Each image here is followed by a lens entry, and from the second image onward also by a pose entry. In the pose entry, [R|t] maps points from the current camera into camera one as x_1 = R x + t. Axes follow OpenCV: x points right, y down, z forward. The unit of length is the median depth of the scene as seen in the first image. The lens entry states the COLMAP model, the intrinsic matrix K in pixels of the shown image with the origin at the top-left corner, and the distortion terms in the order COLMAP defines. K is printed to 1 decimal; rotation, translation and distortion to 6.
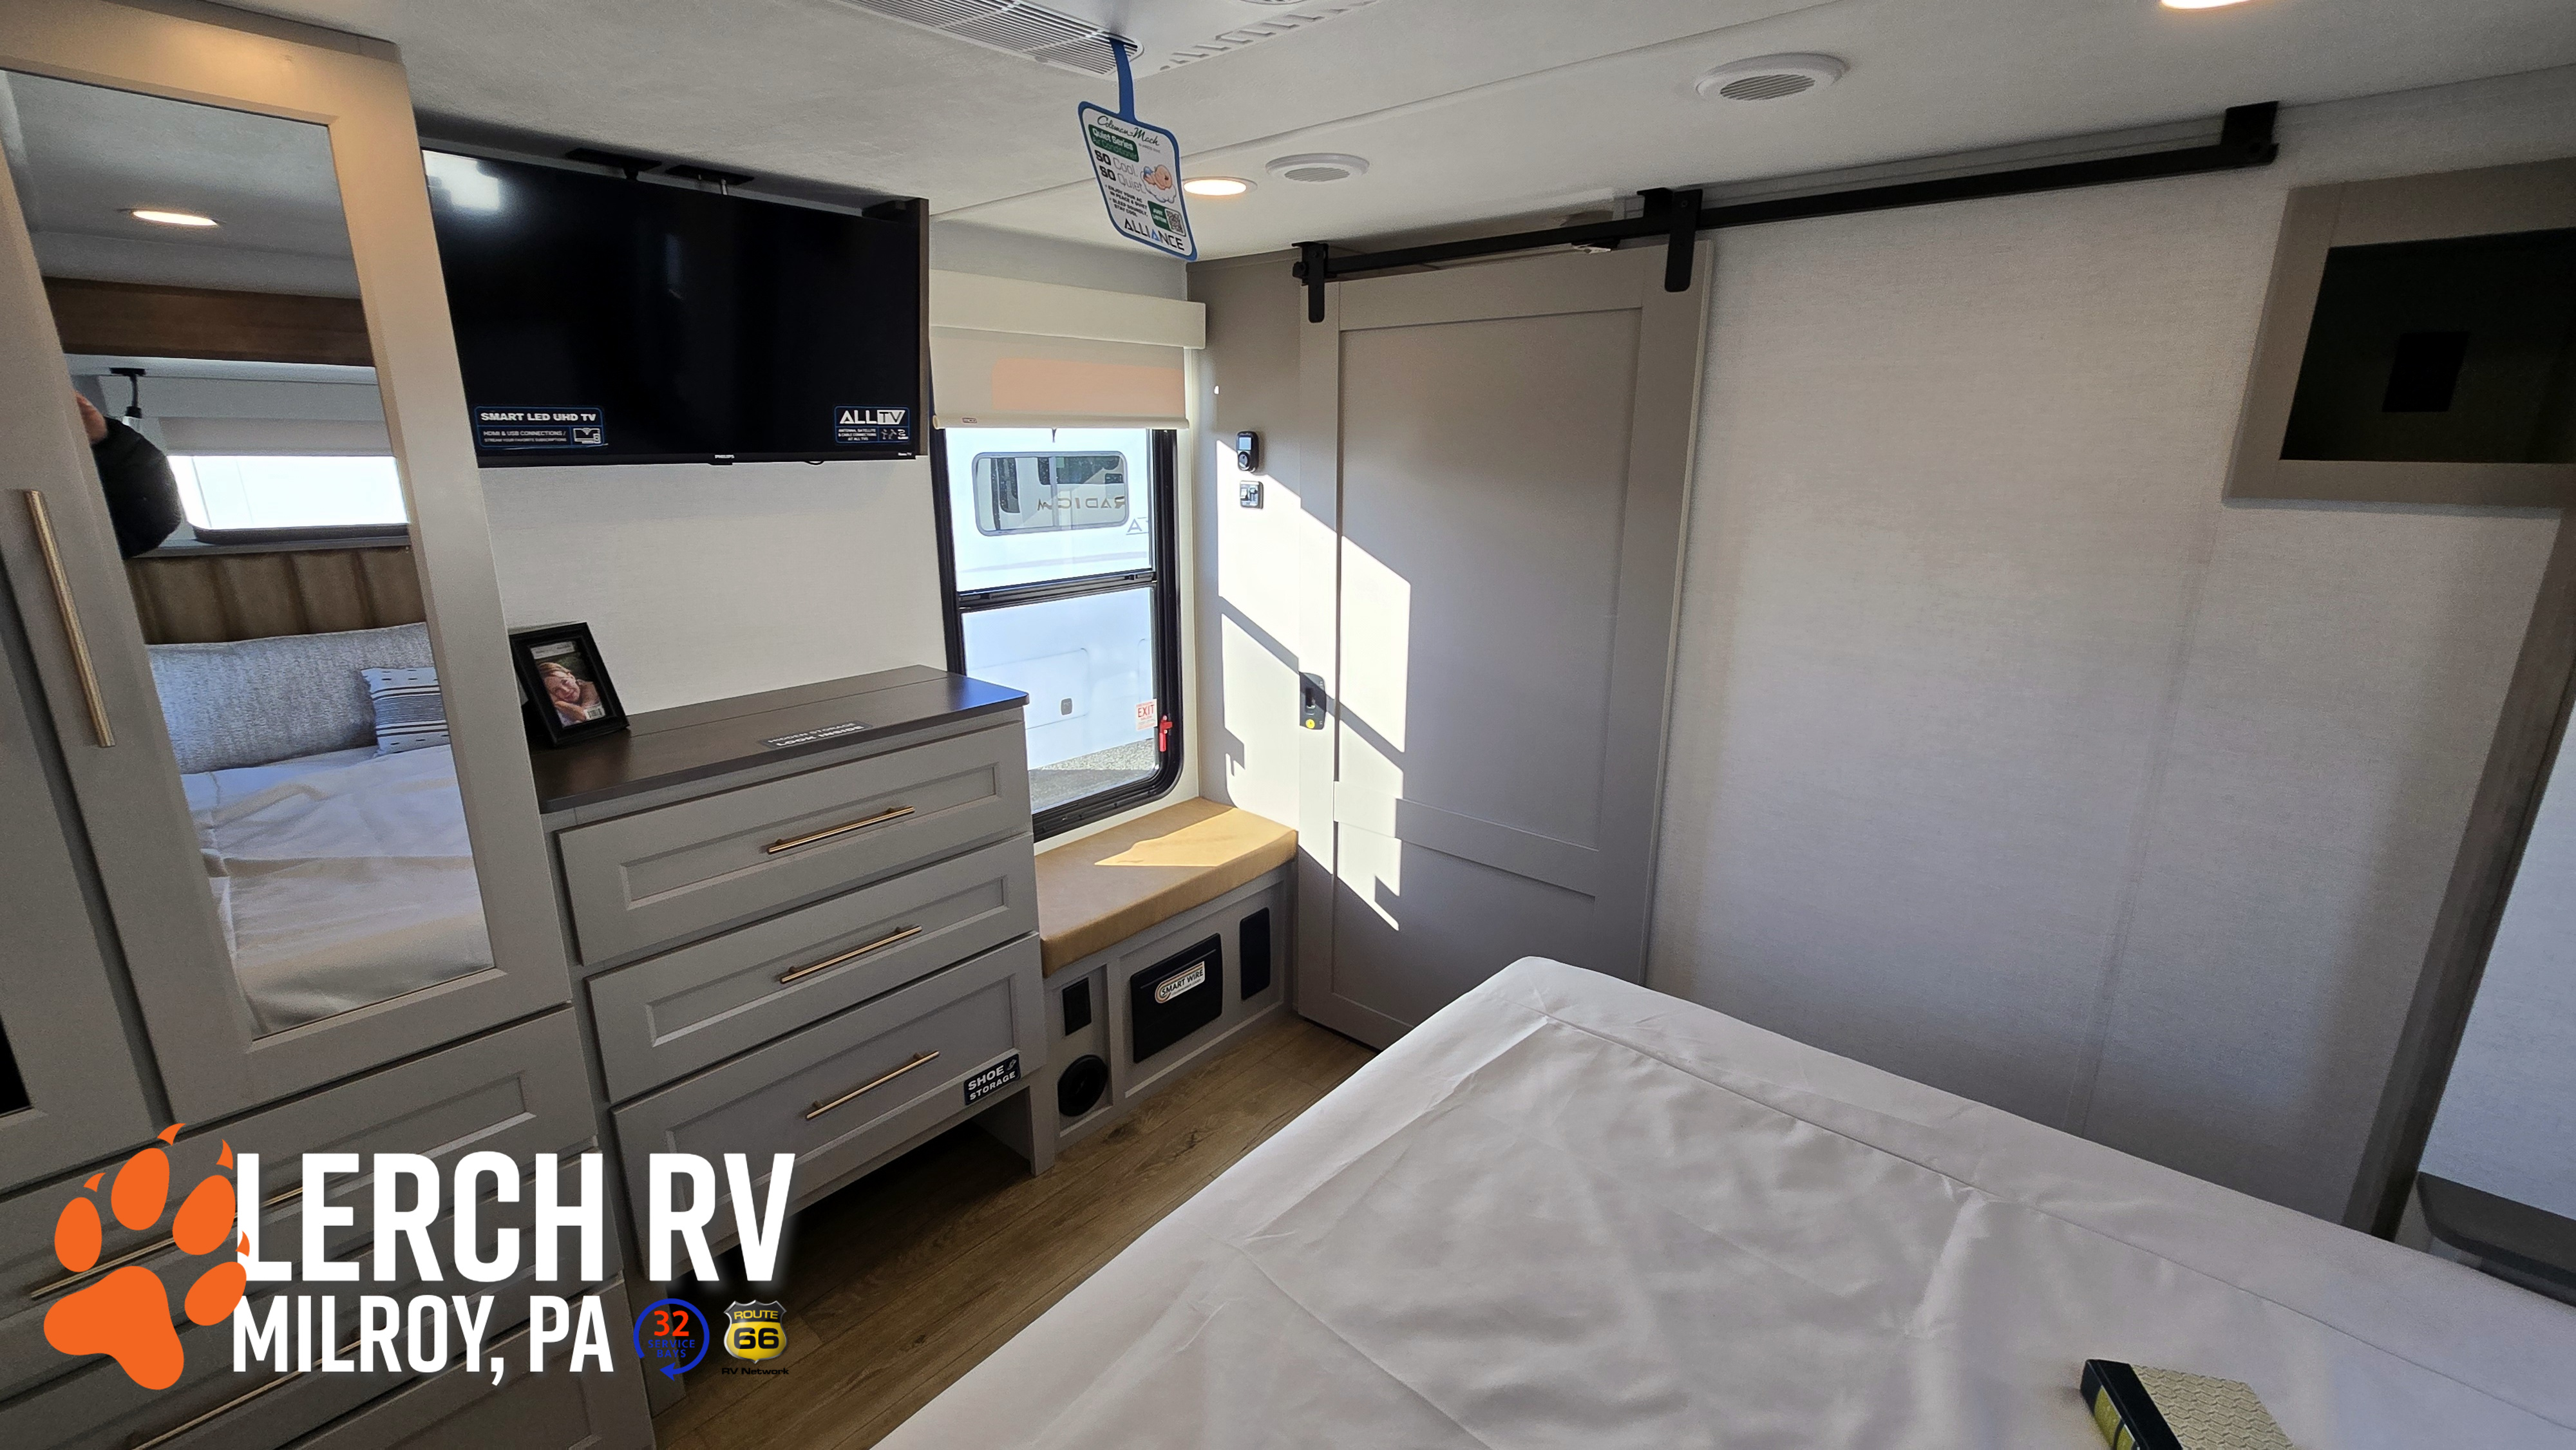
lens RADIAL K [[1036.6, 0, 1283.5], [0, 1036.6, 734.6], [0, 0, 1]] dist [0.000718, 0.000102]
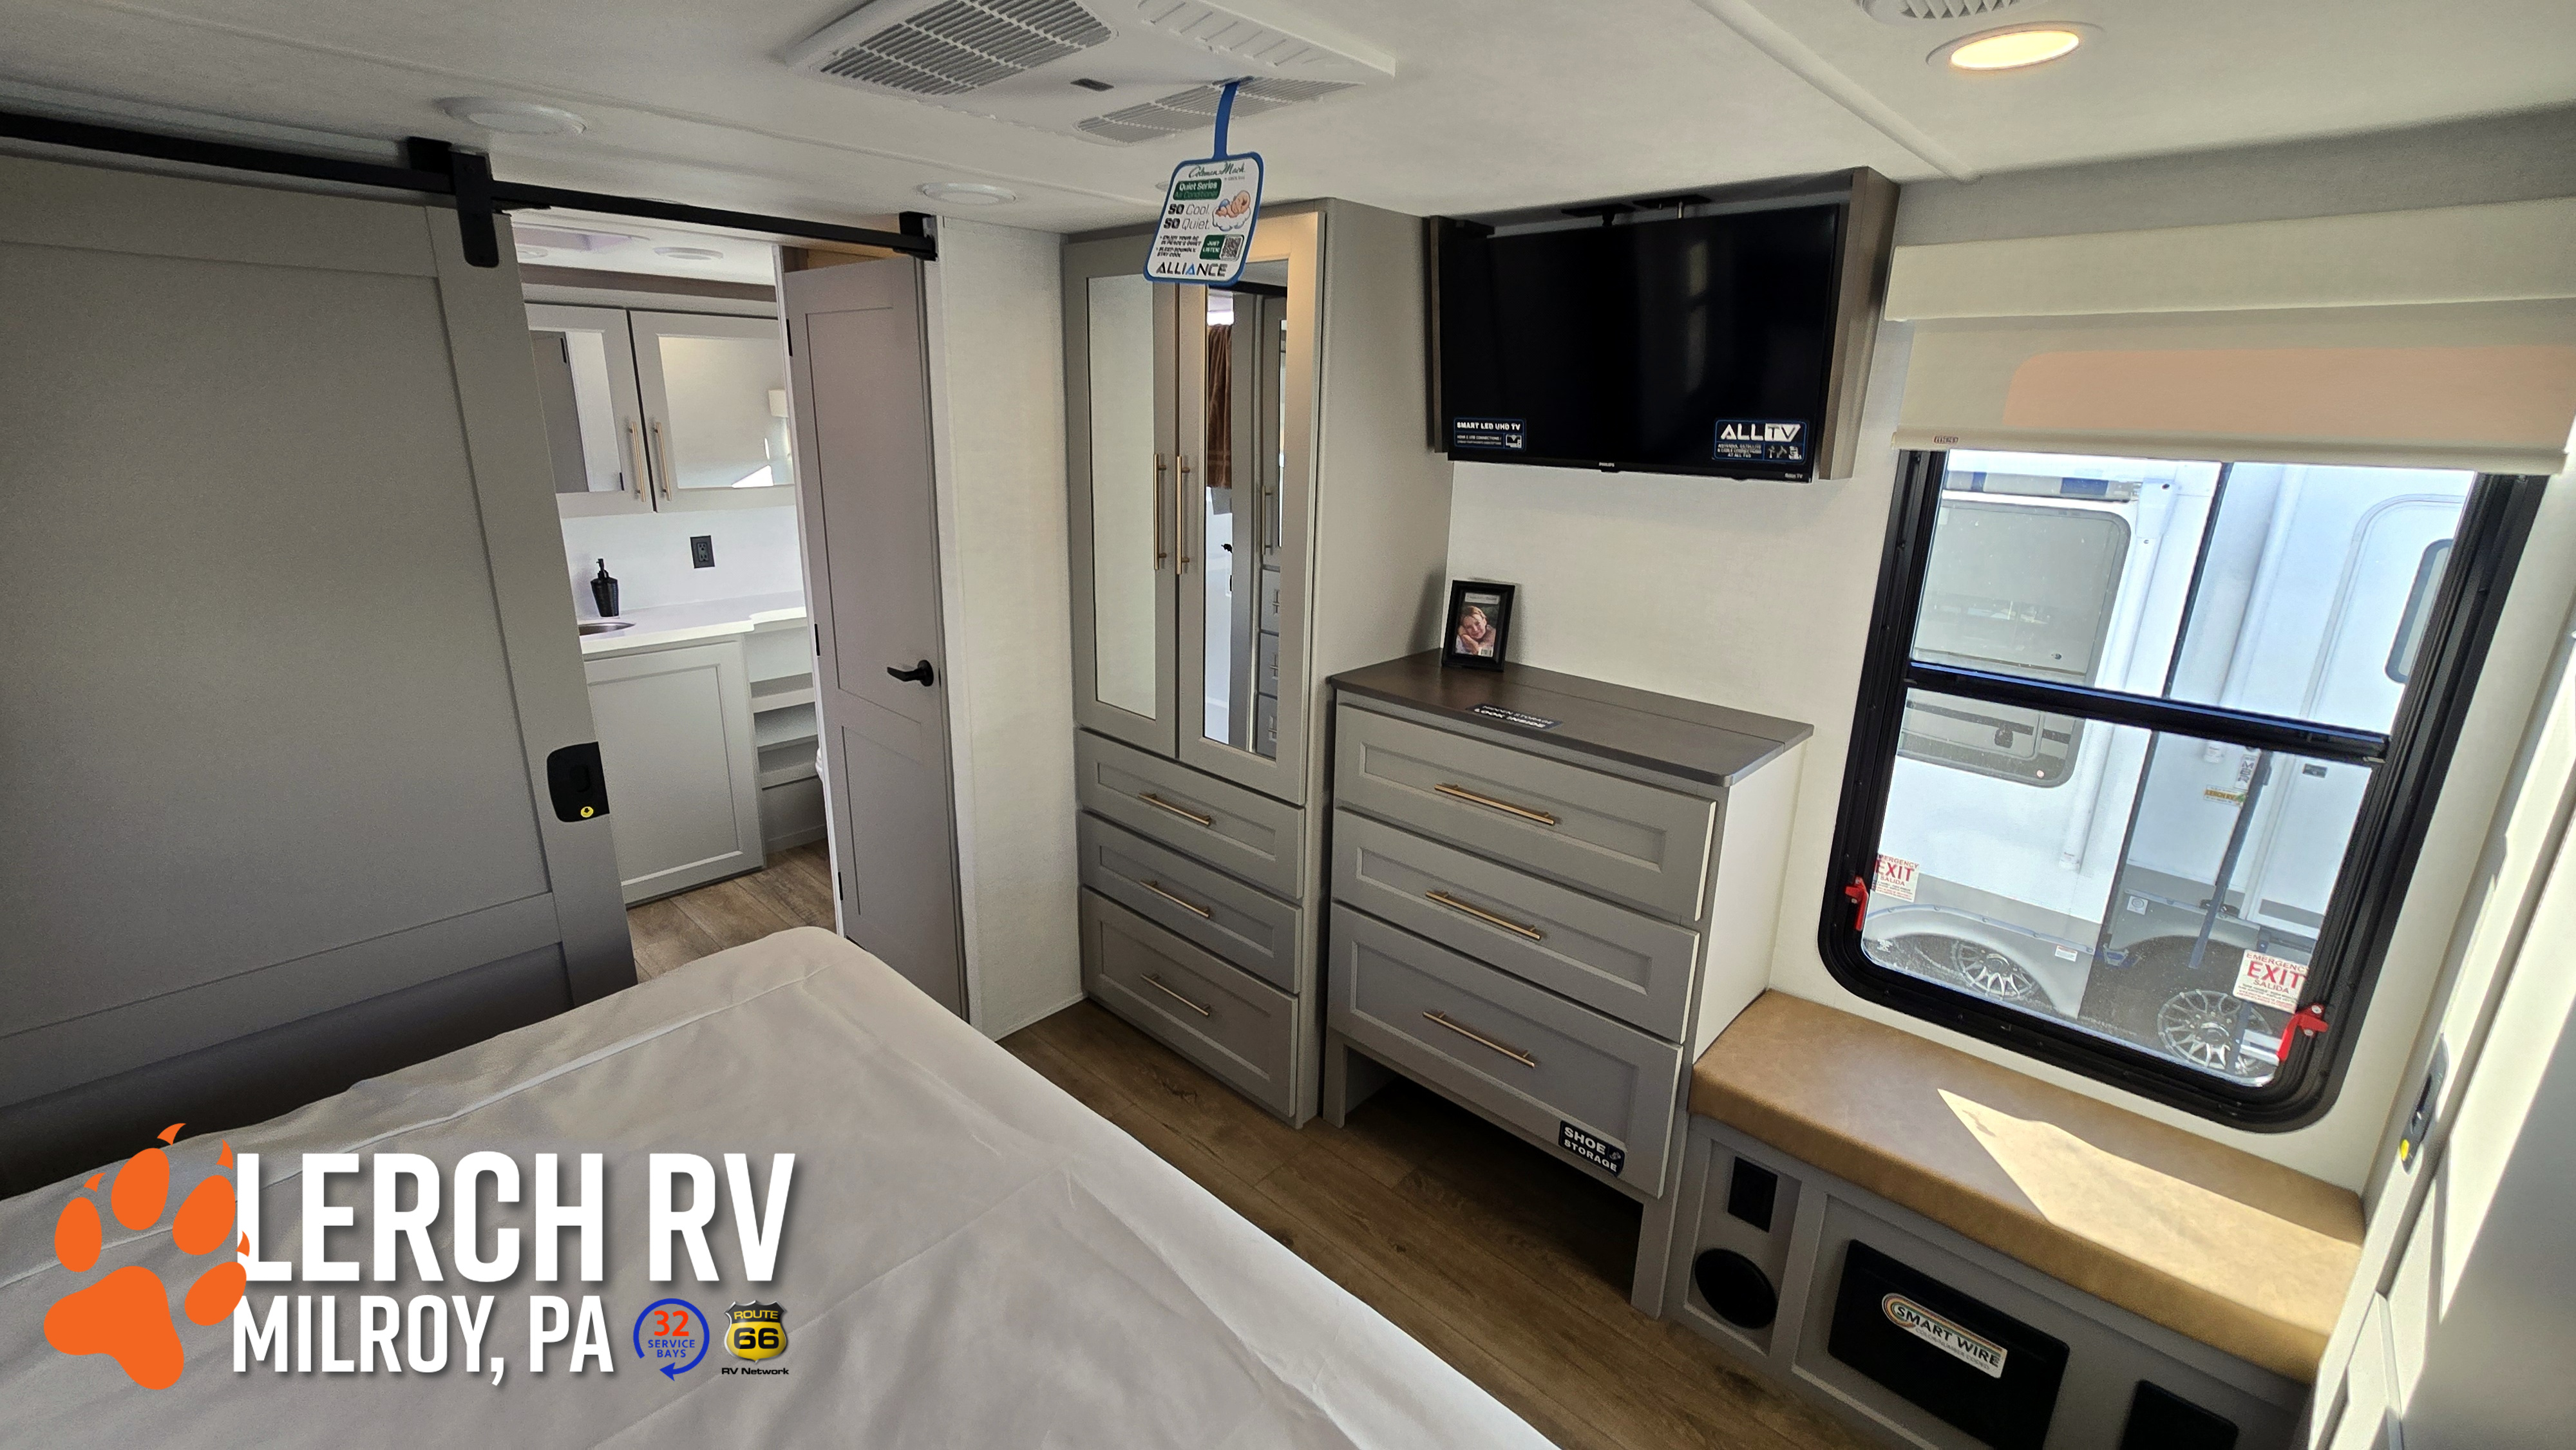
lens RADIAL K [[1053.1, 0, 1288.0], [0, 1053.1, 725.0], [0, 0, 1]] dist [-0.001658, 0.000034]
pose [[-0.033442, 0.291432, -0.956007, 0.579213], [-0.300732, 0.909277, 0.287707, -0.222727], [0.953122, 0.297123, 0.057235, 0.656327]]
